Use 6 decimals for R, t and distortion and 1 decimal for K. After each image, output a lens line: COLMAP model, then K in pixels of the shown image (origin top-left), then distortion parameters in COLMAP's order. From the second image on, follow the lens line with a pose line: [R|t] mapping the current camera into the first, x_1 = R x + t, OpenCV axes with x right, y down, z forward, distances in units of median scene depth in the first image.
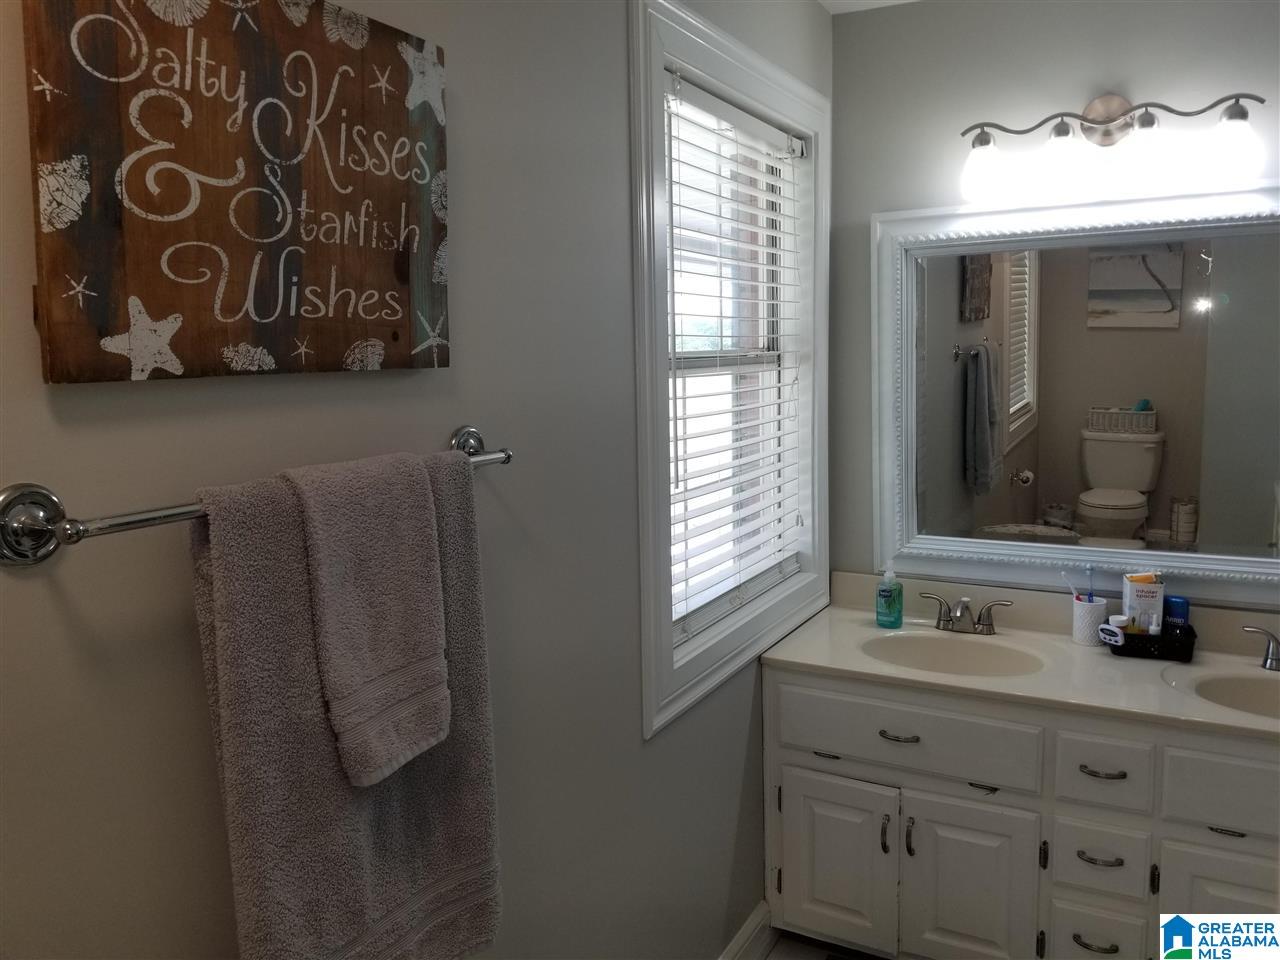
lens RADIAL K [[995.9, 0, 639.2], [0, 995.9, 472.8], [0, 0, 1]] dist [0.051582, -0.095563]
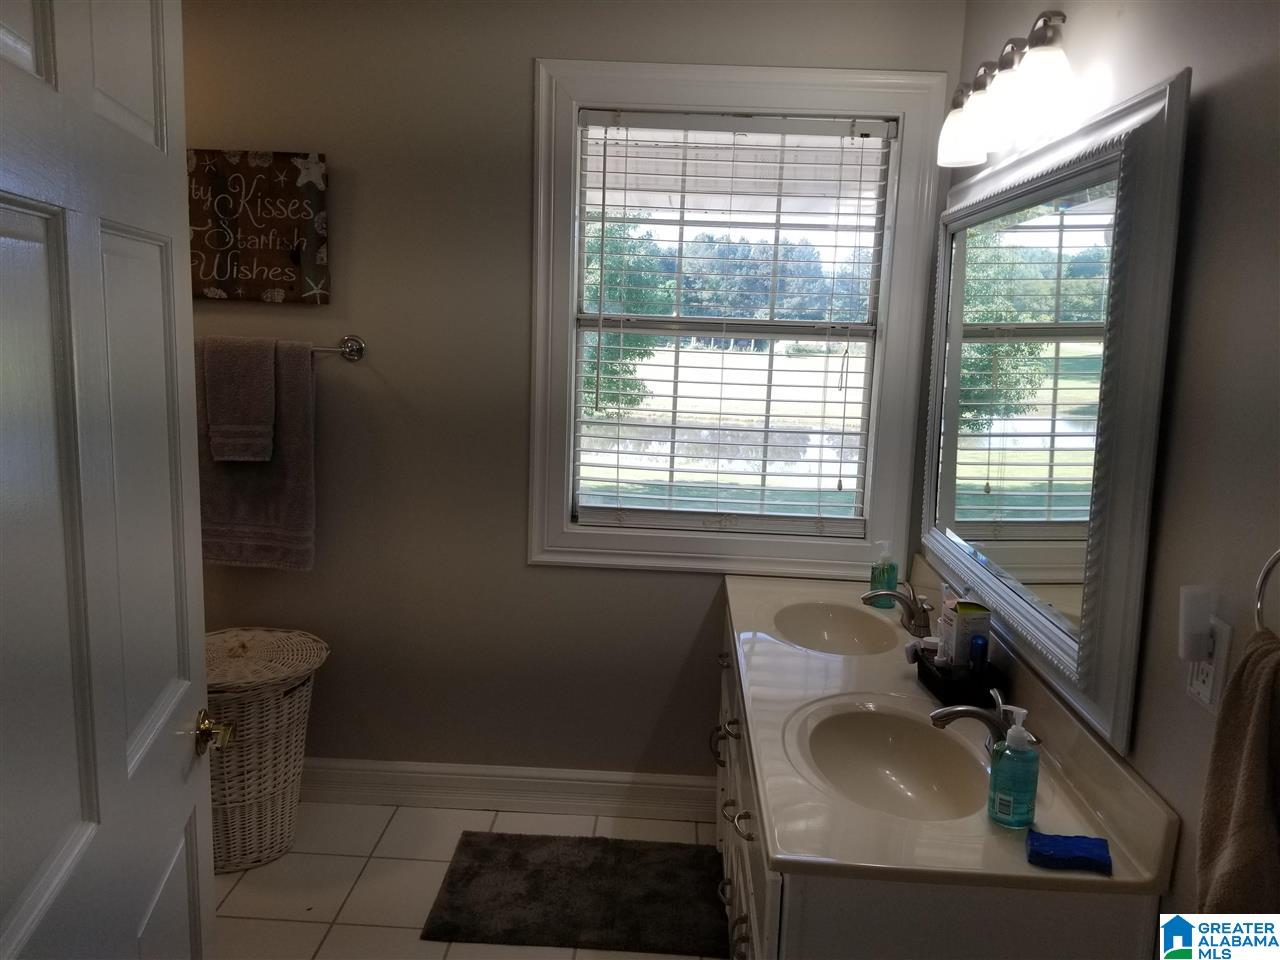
lens RADIAL K [[995.9, 0, 644.1], [0, 995.9, 482.4], [0, 0, 1]] dist [0.051582, -0.095563]
pose [[0.440170, 0.184234, -0.878811, 2.350357], [-0.160494, 0.979106, 0.124874, -0.126579], [0.883455, 0.086078, 0.460541, 0.753804]]
